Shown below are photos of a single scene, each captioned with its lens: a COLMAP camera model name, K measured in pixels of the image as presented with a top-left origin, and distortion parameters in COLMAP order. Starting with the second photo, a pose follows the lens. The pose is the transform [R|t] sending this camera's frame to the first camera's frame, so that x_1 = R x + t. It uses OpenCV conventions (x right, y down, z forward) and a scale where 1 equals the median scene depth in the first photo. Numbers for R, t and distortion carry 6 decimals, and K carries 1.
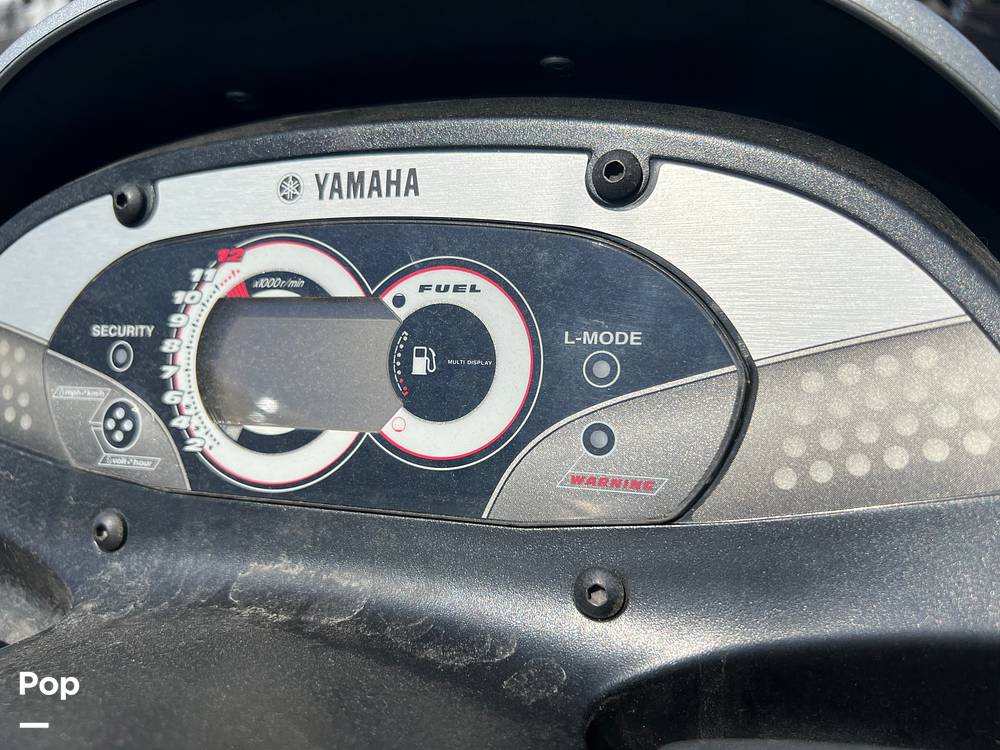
lens RADIAL K [[769.5, 0, 520.1], [0, 769.5, 342.7], [0, 0, 1]] dist [0.034211, -0.044053]
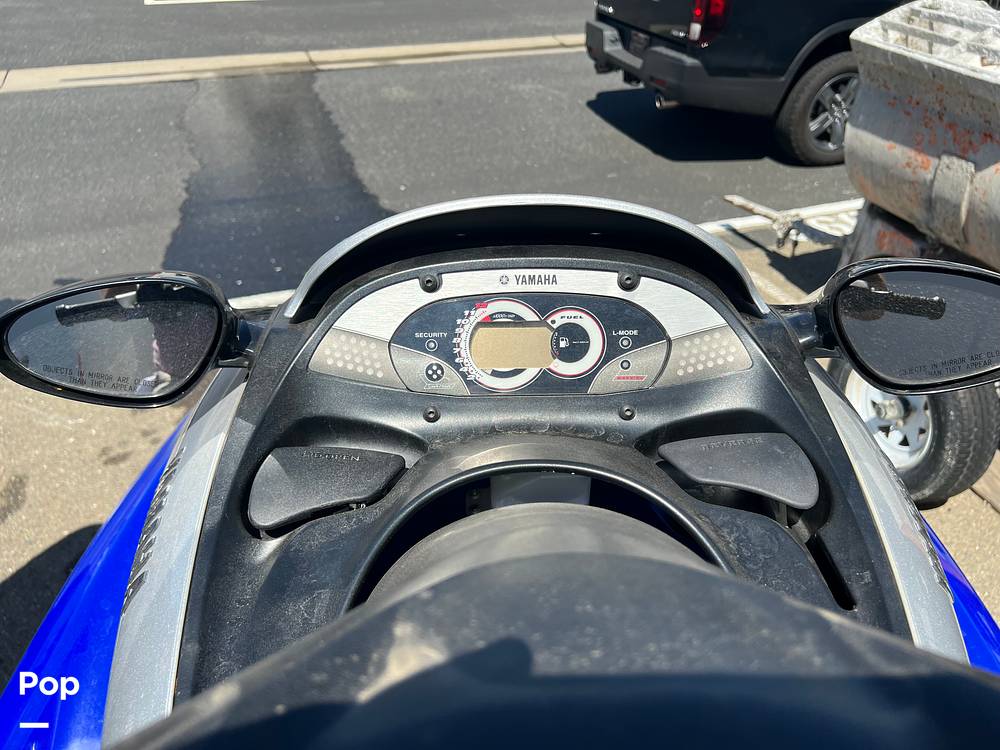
lens RADIAL K [[769.5, 0, 498.7], [0, 769.5, 370.4], [0, 0, 1]] dist [0.034211, -0.044053]
pose [[0.942457, -0.049244, 0.330682, -1.287861], [0.028688, 0.997357, 0.066760, -0.069471], [-0.333095, -0.053432, 0.941378, -1.620633]]
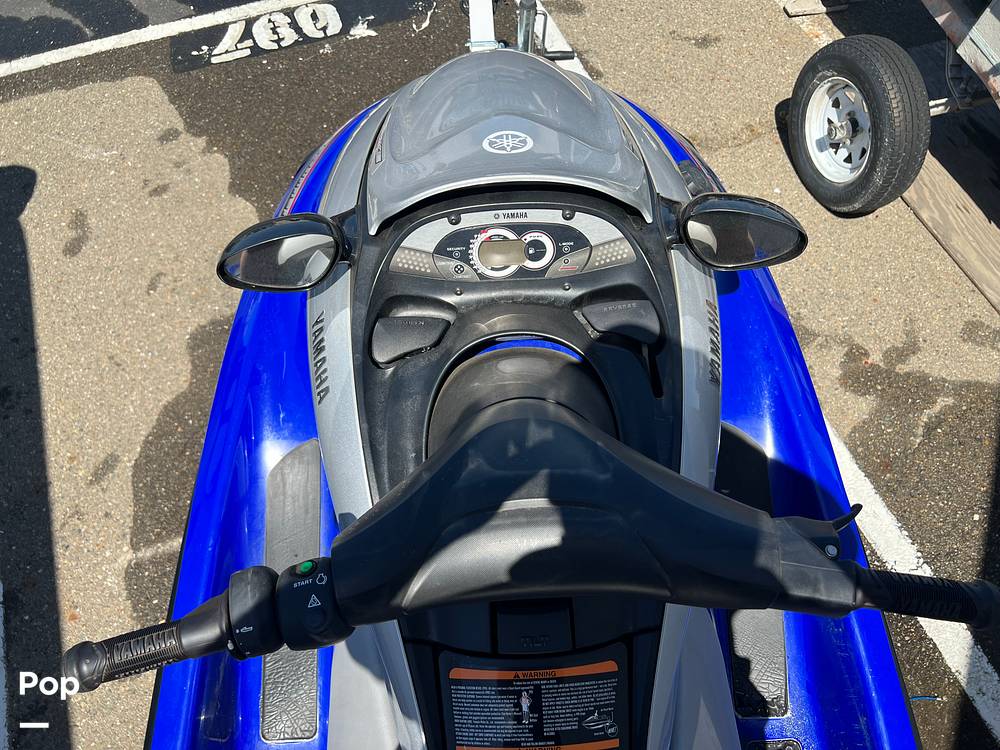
lens RADIAL K [[769.5, 0, 501.0], [0, 769.5, 379.3], [0, 0, 1]] dist [0.034211, -0.044053]
pose [[0.936409, -0.215629, 0.276842, -1.874284], [0.055223, 0.869649, 0.490571, -1.717596], [-0.346537, -0.444088, 0.826256, -3.477698]]
